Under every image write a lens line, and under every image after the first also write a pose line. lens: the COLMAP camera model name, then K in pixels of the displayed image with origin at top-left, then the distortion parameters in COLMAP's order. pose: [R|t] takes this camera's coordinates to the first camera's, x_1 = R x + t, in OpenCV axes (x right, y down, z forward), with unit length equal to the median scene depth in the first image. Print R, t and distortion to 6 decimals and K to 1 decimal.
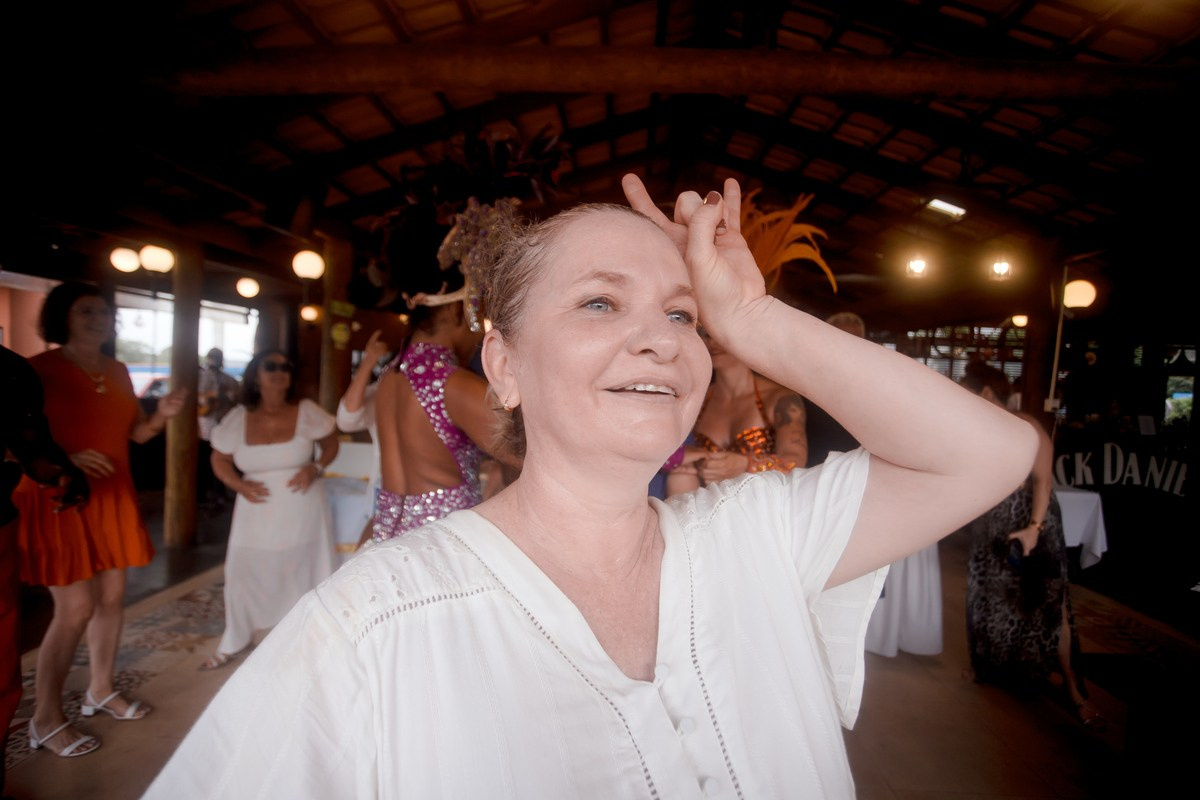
lens RADIAL K [[578.4, 0, 600.0], [0, 578.4, 400.0], [0, 0, 1]] dist [-0.063057, 0.000426]
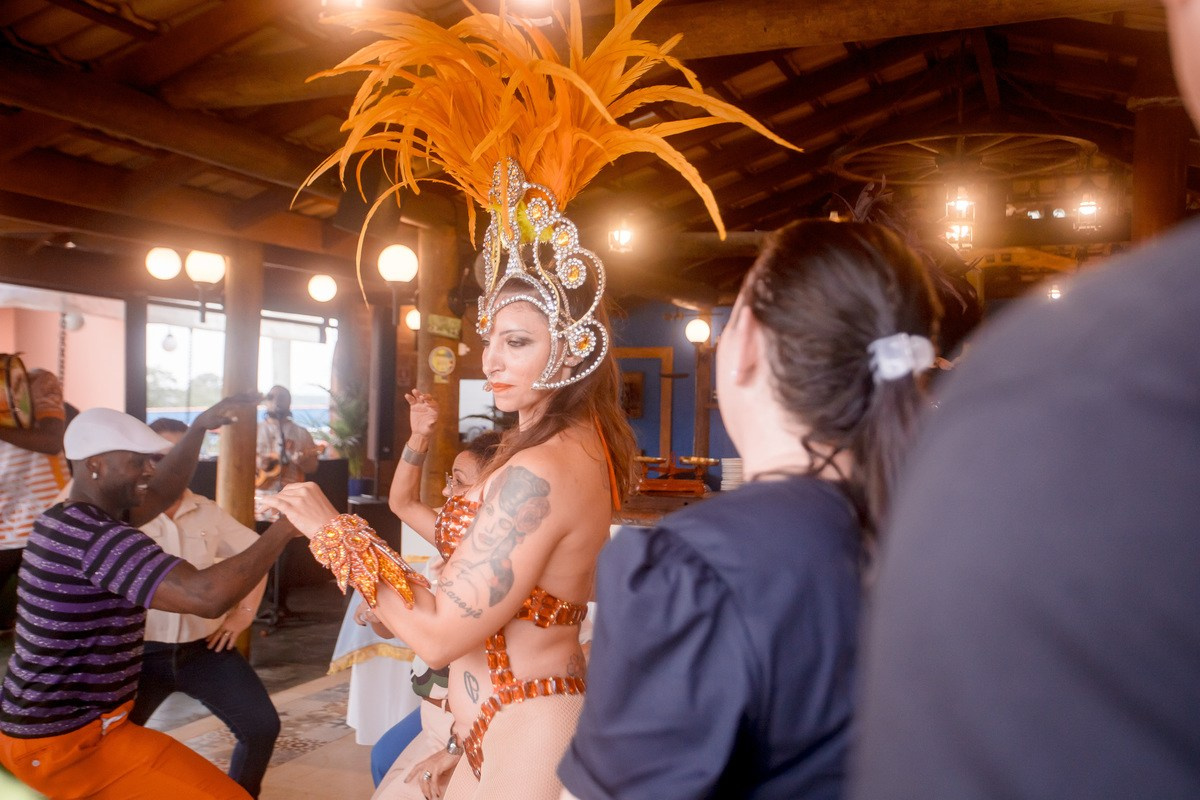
lens RADIAL K [[1184.0, 0, 600.0], [0, 1184.0, 400.0], [0, 0, 1]] dist [0.008027, 0.009979]
pose [[0.944298, -0.027532, -0.327939, 0.191055], [0.010534, 0.998512, -0.053497, 0.008940], [0.328924, 0.047062, 0.943183, -0.281287]]
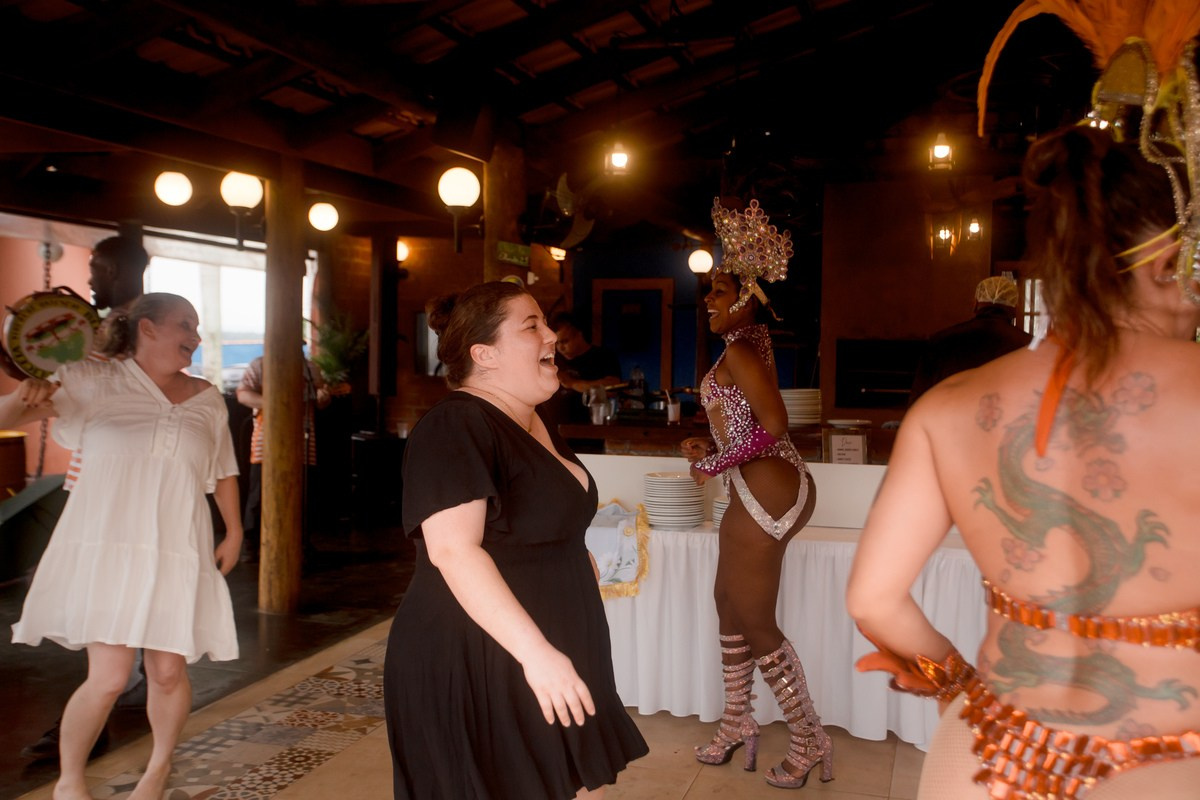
lens RADIAL K [[1165.1, 0, 600.0], [0, 1165.1, 400.0], [0, 0, 1]] dist [0.005770, 0.001501]
pose [[0.966319, -0.018361, -0.256692, -0.015096], [0.020152, 0.999787, 0.004348, 0.005538], [0.256558, -0.009374, 0.966483, -0.267213]]
